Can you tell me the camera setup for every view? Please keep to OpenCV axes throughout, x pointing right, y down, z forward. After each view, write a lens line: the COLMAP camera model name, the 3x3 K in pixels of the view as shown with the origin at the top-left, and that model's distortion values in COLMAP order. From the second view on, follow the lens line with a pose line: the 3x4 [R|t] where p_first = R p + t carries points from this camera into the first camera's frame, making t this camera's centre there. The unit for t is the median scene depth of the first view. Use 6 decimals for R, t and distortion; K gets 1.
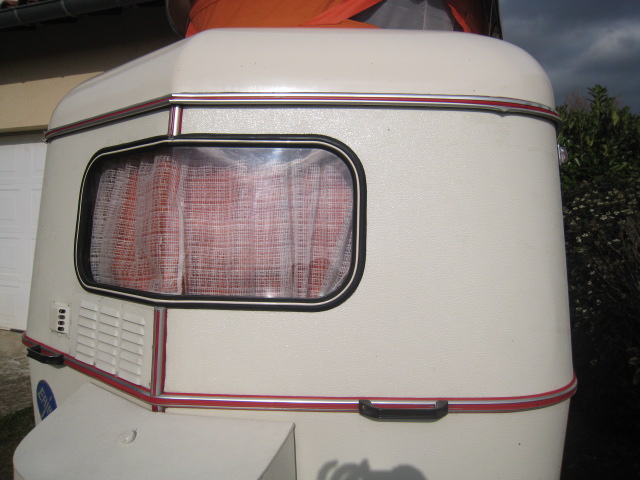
lens RADIAL K [[554.8, 0, 320.1], [0, 554.8, 228.3], [0, 0, 1]] dist [-0.101628, 0.003623]
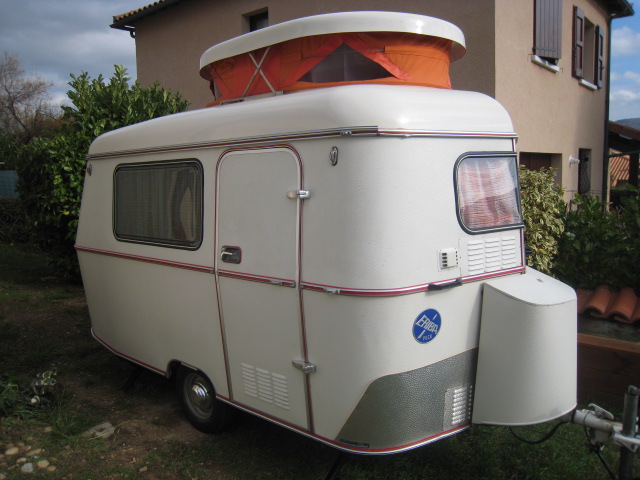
lens RADIAL K [[526.7, 0, 320.0], [0, 526.7, 240.0], [0, 0, 1]] dist [-0.091405, 0.003518]
pose [[0.281835, -0.150094, 0.947650, -2.547607], [0.035323, 0.988642, 0.146081, -0.153552], [-0.958813, -0.007696, 0.283935, 1.168354]]
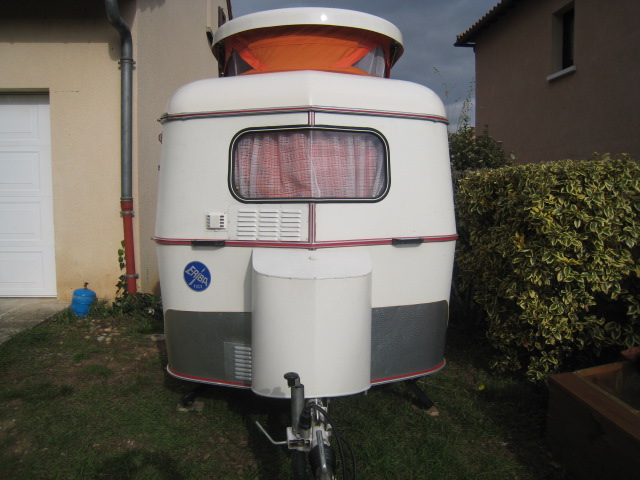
lens RADIAL K [[526.7, 0, 320.0], [0, 526.7, 240.0], [0, 0, 1]] dist [-0.091405, 0.003518]
pose [[0.899246, -0.055941, 0.433852, -1.174368], [0.018723, 0.995803, 0.089591, 0.099154], [-0.437043, -0.072442, 0.896519, -0.911199]]
